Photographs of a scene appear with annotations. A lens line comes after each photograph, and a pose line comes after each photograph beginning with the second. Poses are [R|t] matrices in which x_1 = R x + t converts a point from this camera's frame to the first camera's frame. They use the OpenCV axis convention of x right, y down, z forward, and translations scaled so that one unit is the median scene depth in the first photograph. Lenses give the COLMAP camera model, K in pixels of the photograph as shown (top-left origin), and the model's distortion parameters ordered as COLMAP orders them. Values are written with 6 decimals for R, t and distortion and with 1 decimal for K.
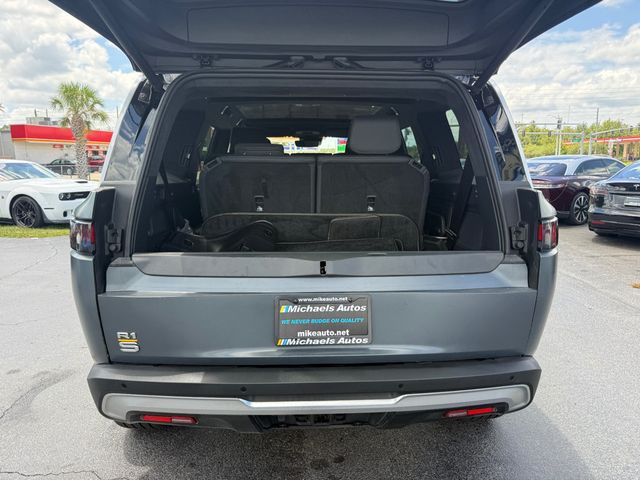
lens RADIAL K [[458.2, 0, 329.6], [0, 458.2, 241.1], [0, 0, 1]] dist [0.009839, -0.007861]
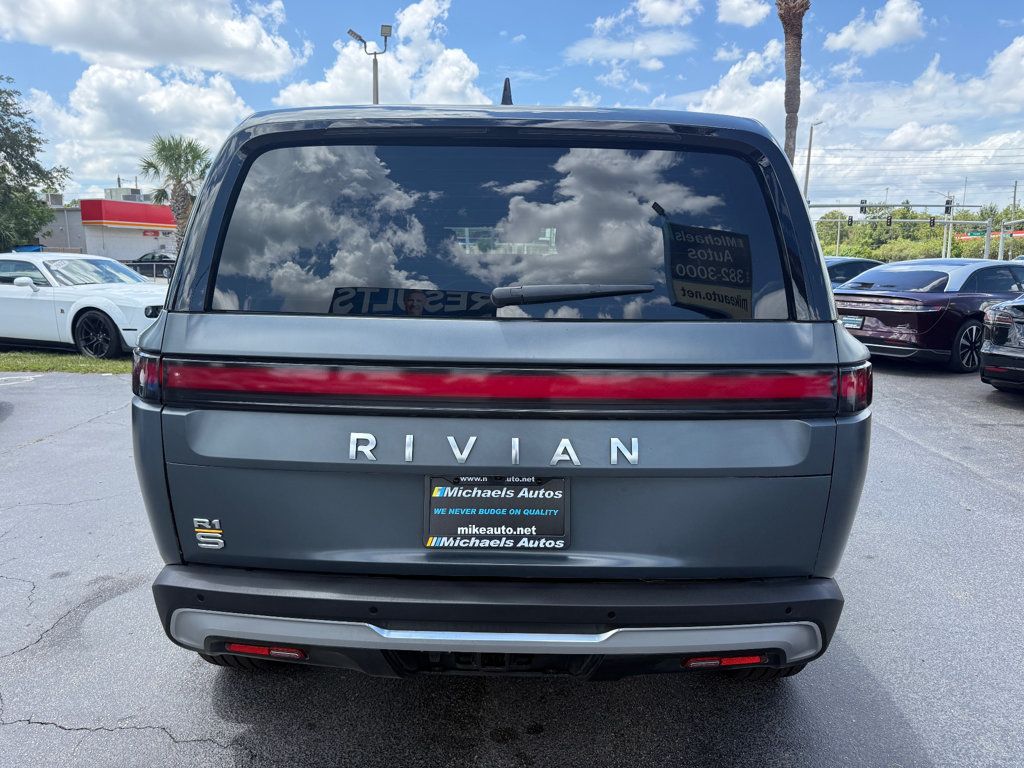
lens RADIAL K [[733.2, 0, 526.3], [0, 733.2, 381.7], [0, 0, 1]] dist [0.009839, -0.007861]
pose [[0.998061, 0.023171, -0.057778, 0.077398], [-0.023735, 0.999677, -0.009097, -0.004143], [0.057548, 0.010451, 0.998288, -0.050756]]
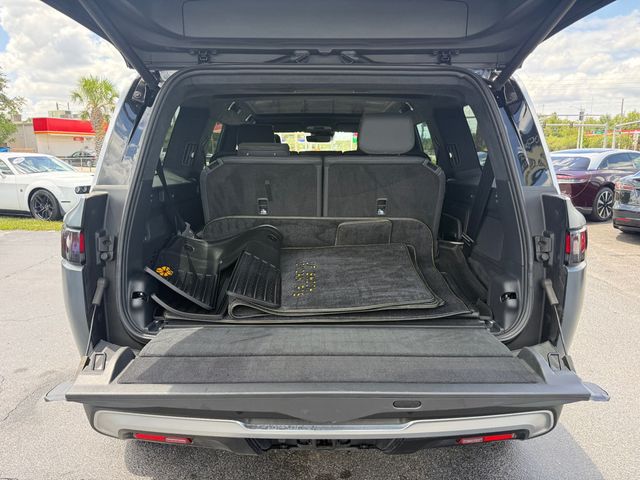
lens RADIAL K [[458.2, 0, 323.8], [0, 458.2, 239.8], [0, 0, 1]] dist [0.009839, -0.007861]
pose [[0.998980, 0.008426, -0.044363, 0.018417], [-0.007788, 0.999864, 0.014539, -0.034774], [0.044480, -0.014178, 0.998910, 0.073026]]
